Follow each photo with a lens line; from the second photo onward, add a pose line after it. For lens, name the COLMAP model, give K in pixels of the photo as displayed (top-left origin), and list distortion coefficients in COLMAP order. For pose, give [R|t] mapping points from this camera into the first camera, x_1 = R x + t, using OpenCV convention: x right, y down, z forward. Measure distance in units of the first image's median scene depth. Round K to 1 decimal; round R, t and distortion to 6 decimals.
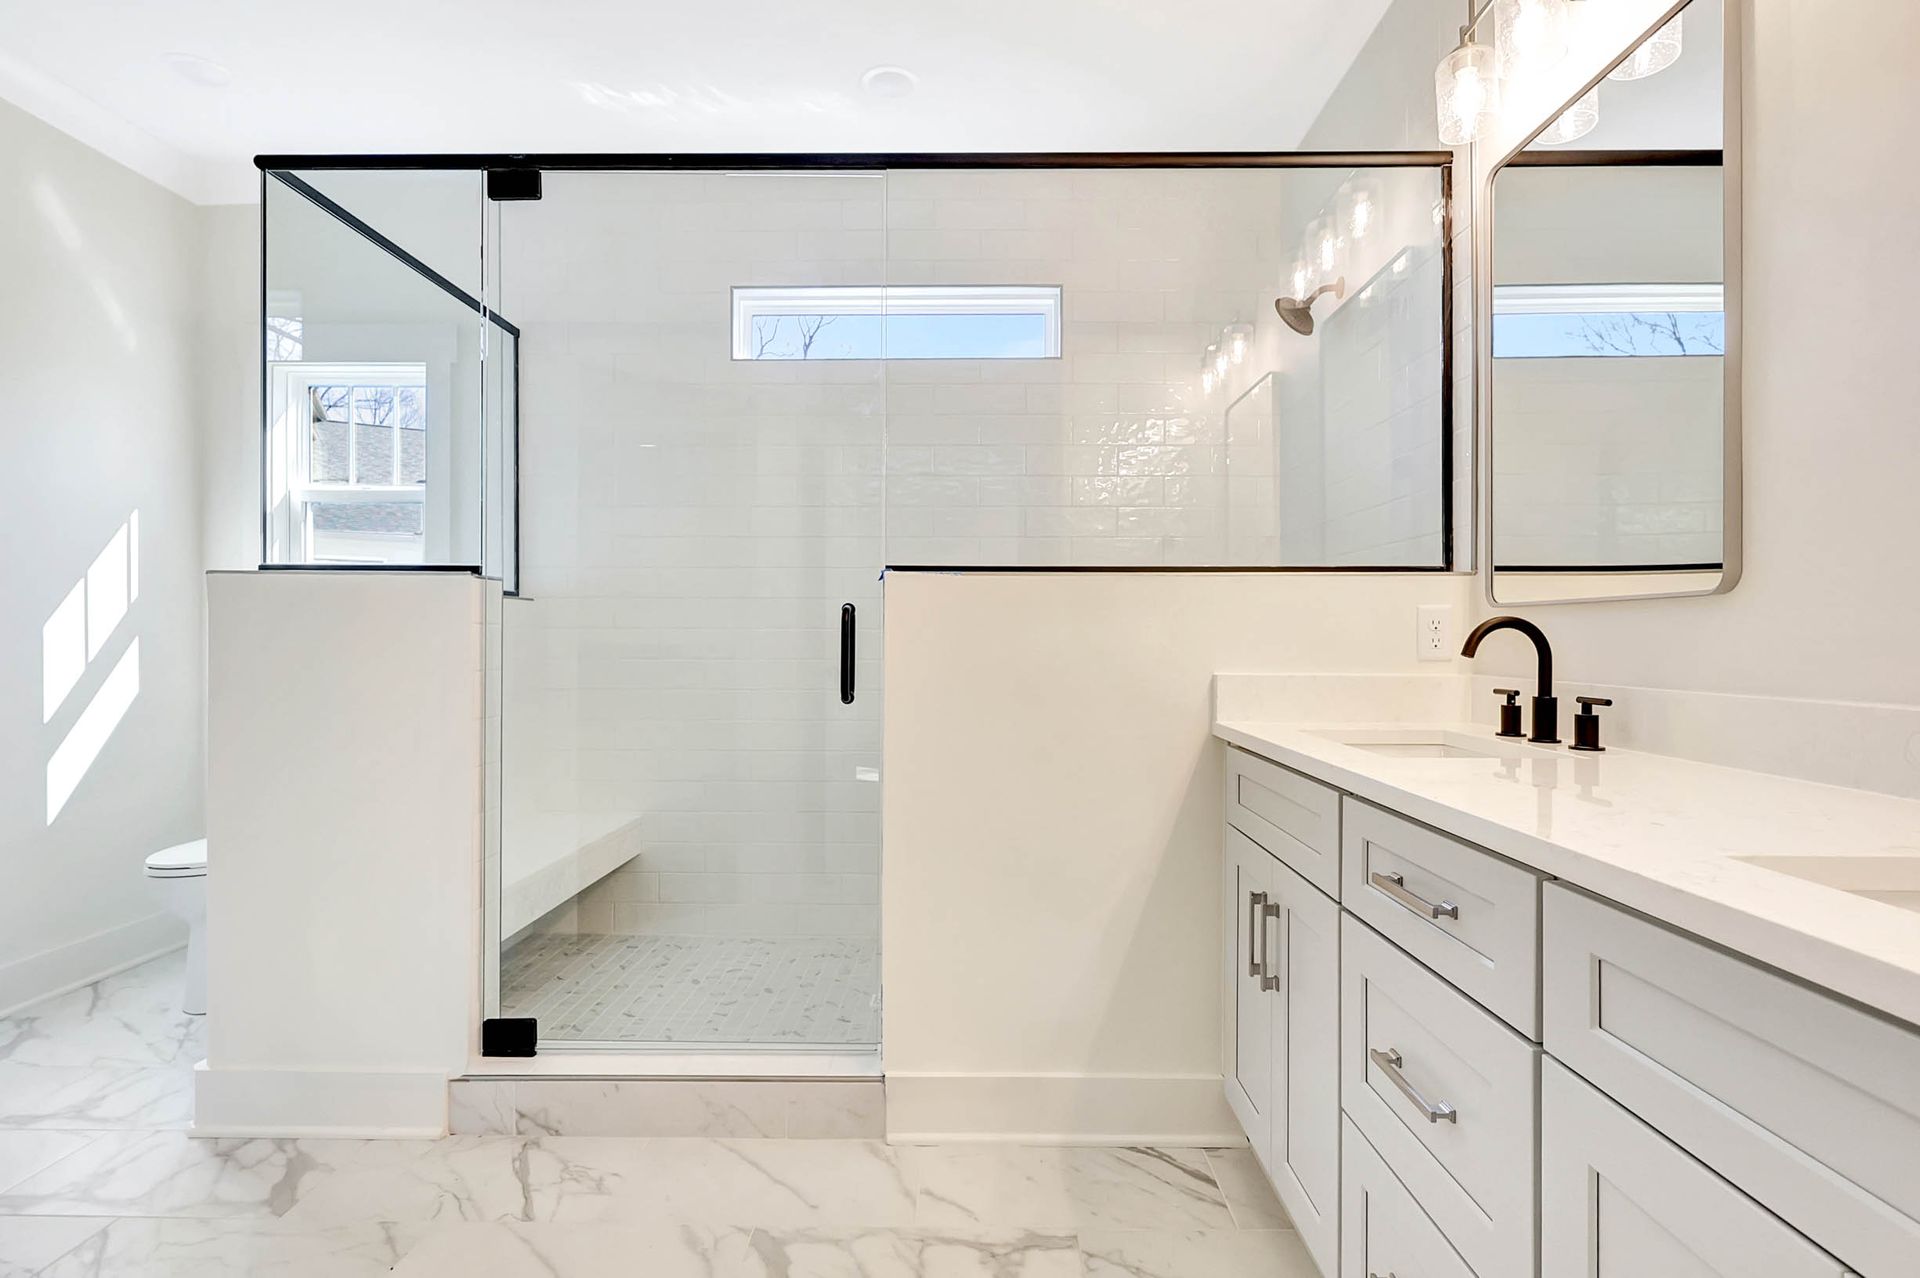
lens RADIAL K [[914.1, 0, 955.0], [0, 914.1, 648.4], [0, 0, 1]] dist [-0.021853, 0.000045]
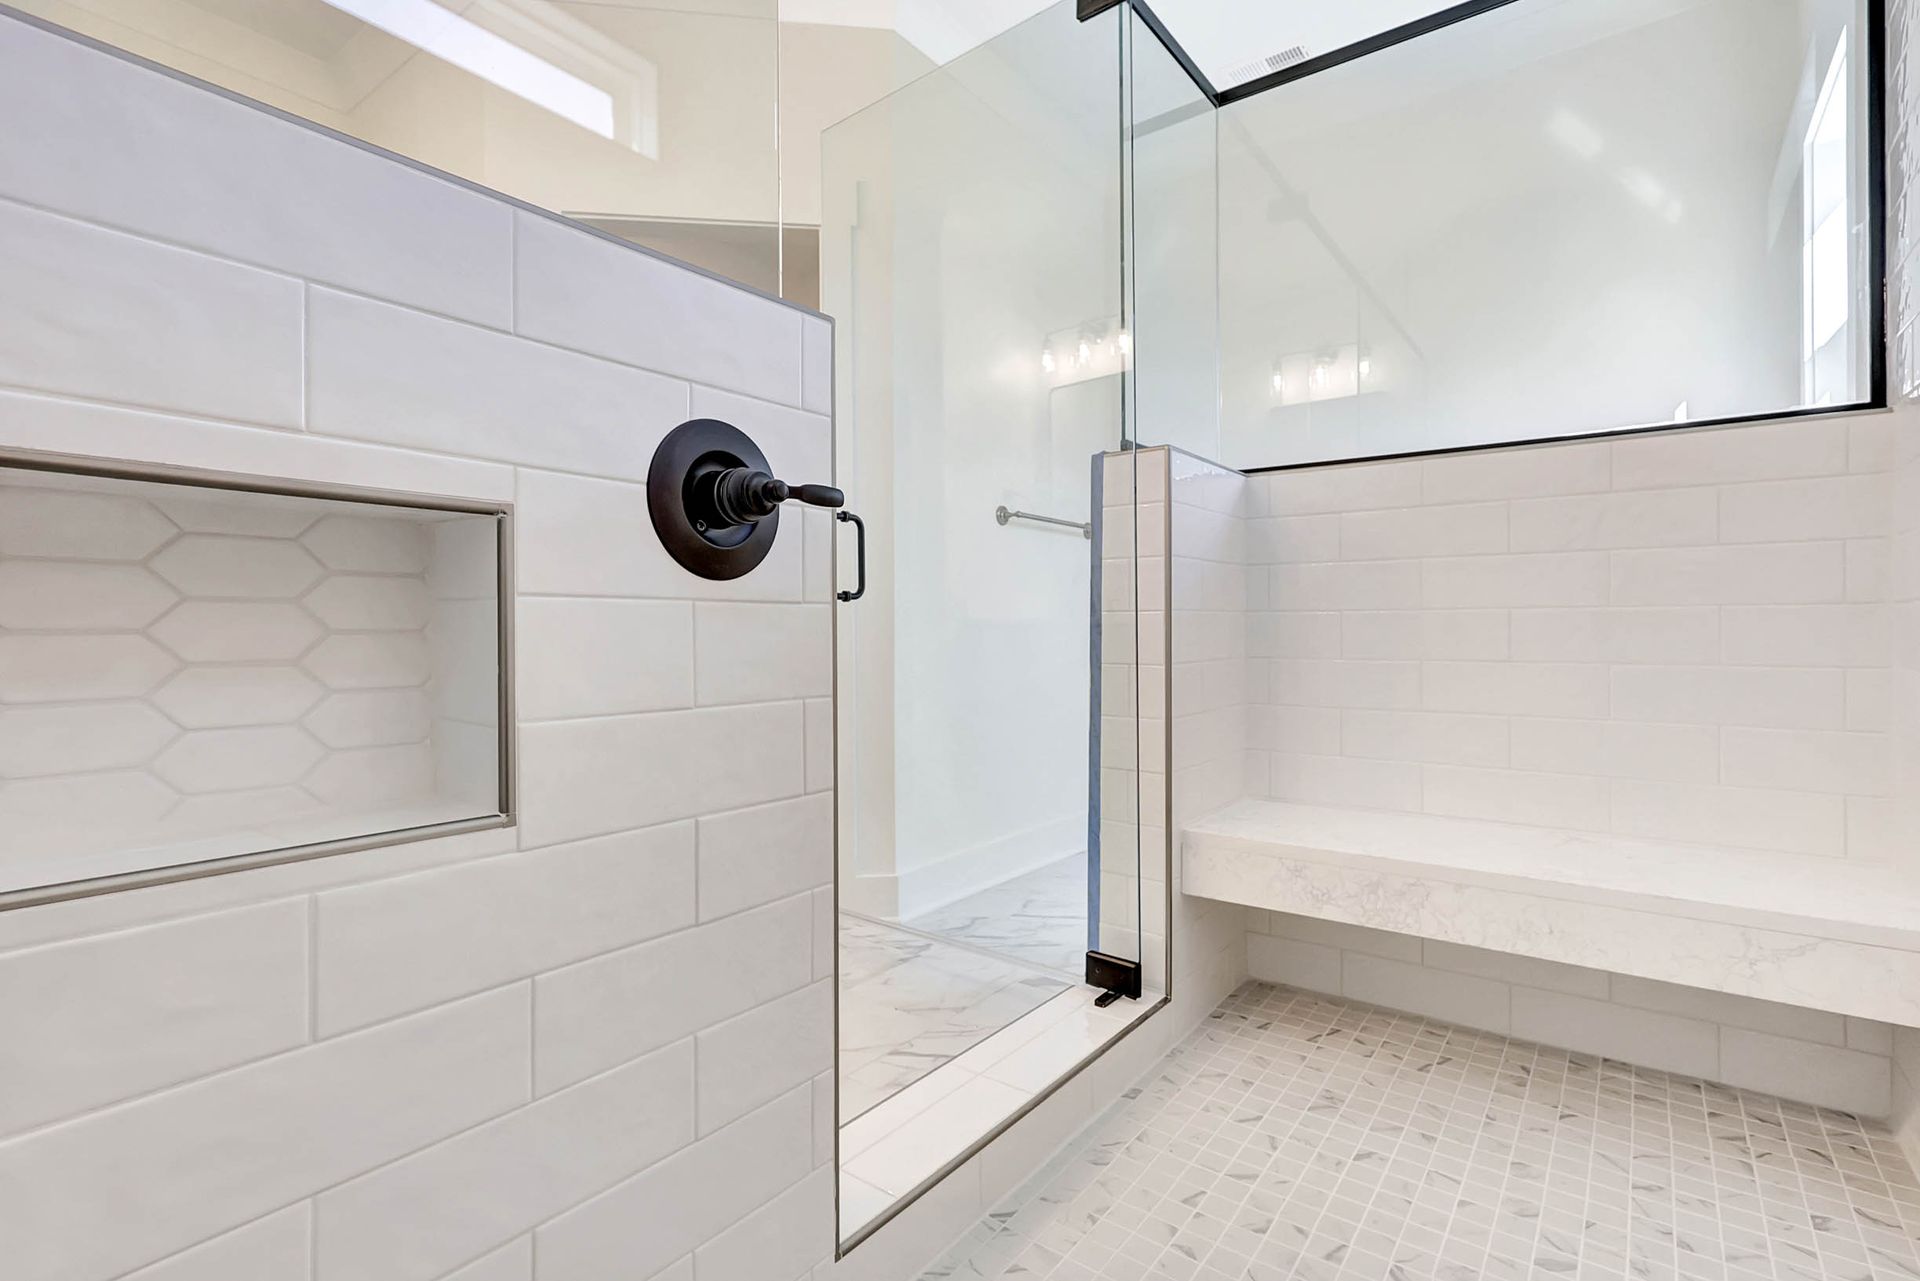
lens RADIAL K [[914.1, 0, 953.6], [0, 914.1, 630.5], [0, 0, 1]] dist [-0.021853, 0.000045]
pose [[-0.595124, 0.006851, -0.803605, 0.214213], [0.000274, 0.999965, 0.008322, 0.060011], [0.803634, 0.004732, -0.595105, 0.978496]]
